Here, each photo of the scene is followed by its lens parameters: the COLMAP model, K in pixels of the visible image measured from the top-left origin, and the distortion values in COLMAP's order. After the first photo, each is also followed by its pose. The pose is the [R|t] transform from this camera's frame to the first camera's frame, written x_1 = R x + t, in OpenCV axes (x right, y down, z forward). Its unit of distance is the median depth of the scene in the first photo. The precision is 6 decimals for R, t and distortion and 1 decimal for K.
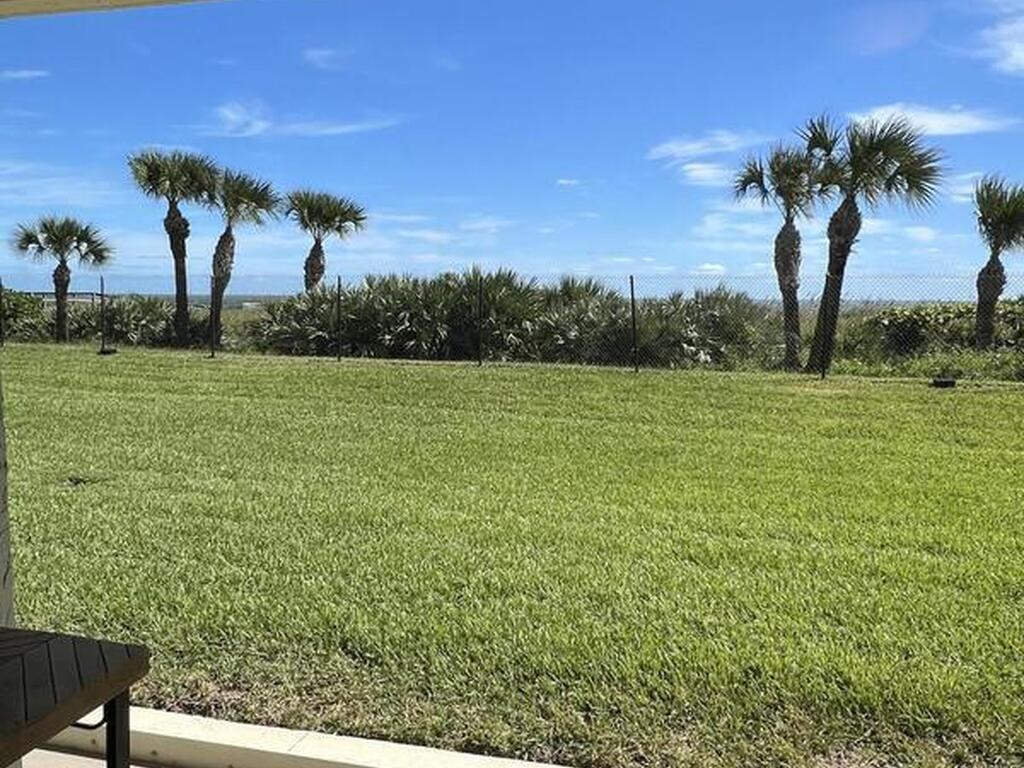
lens RADIAL K [[856.4, 0, 508.4], [0, 856.4, 379.0], [0, 0, 1]] dist [0.005710, -0.011556]
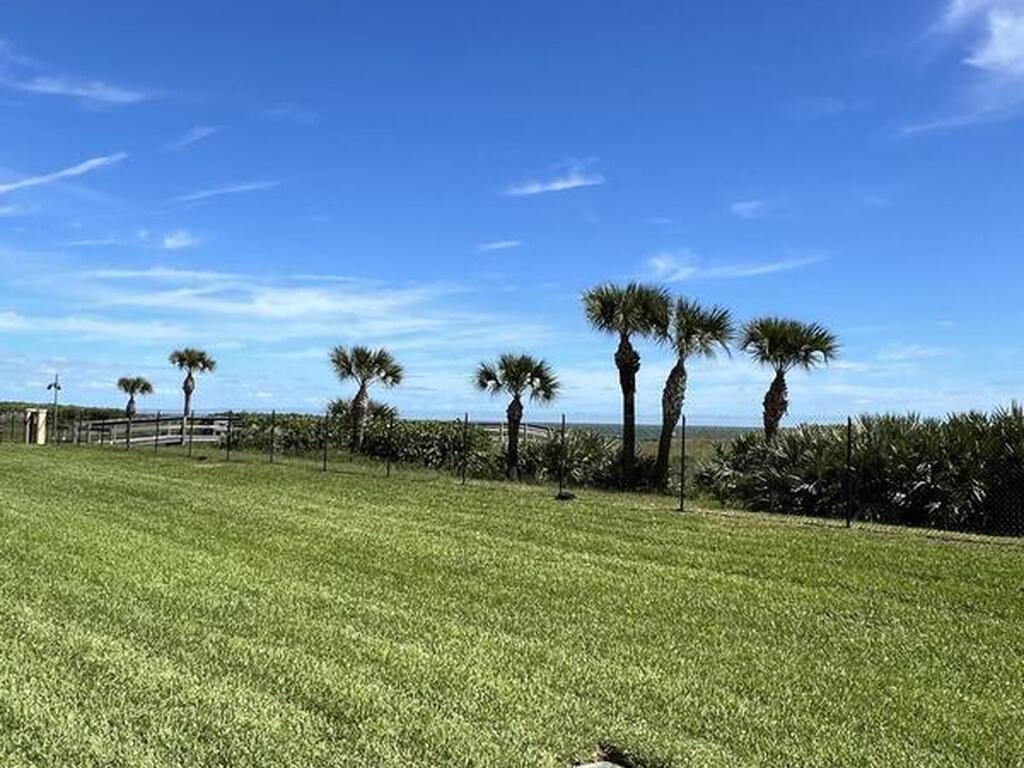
lens RADIAL K [[856.4, 0, 508.4], [0, 856.4, 379.0], [0, 0, 1]] dist [0.005710, -0.011556]
pose [[0.895327, -0.009917, -0.445300, -0.082300], [-0.058145, 0.988595, -0.138923, -0.018179], [0.441599, 0.150273, 0.884539, 0.105366]]
